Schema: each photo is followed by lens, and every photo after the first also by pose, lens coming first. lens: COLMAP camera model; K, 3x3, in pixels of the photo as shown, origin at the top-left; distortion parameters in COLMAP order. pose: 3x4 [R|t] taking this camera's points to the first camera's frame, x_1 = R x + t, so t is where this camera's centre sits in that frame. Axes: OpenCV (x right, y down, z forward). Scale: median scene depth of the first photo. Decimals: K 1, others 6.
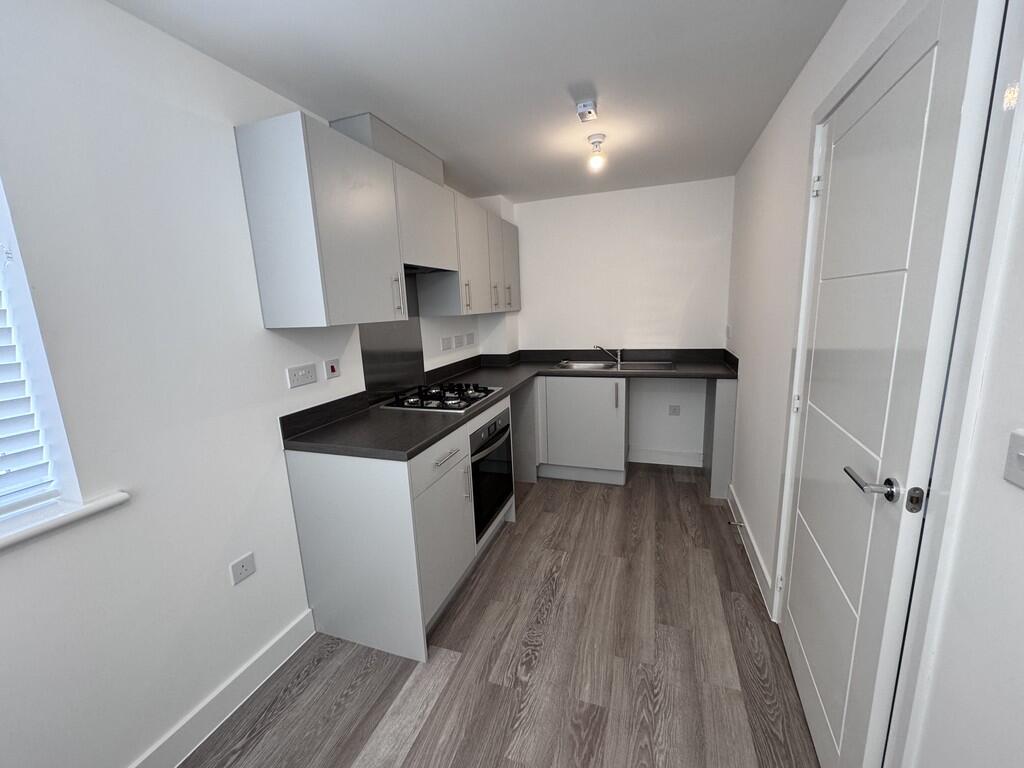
lens RADIAL K [[408.3, 0, 512.0], [0, 408.3, 384.0], [0, 0, 1]] dist [-0.002801, -0.000556]
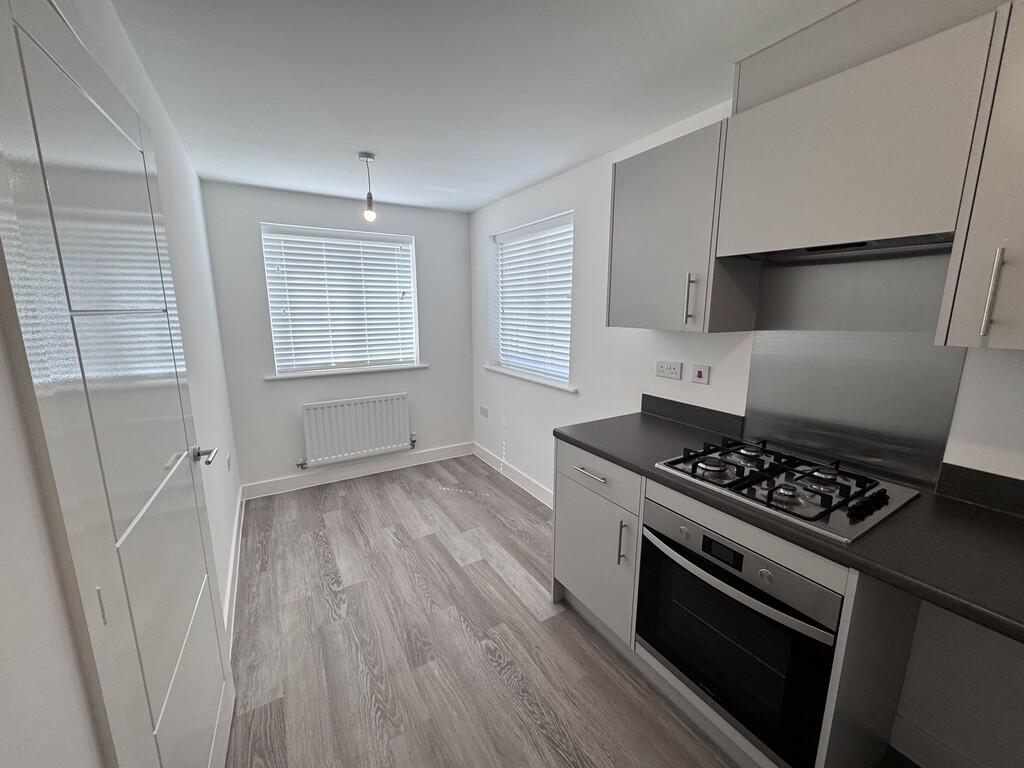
lens RADIAL K [[408.3, 0, 512.0], [0, 408.3, 384.0], [0, 0, 1]] dist [-0.002801, -0.000556]
pose [[-0.640585, 0.185054, -0.745256, 0.660648], [-0.117607, 0.935433, 0.333366, -0.329717], [0.758828, 0.301197, -0.577461, 1.414678]]
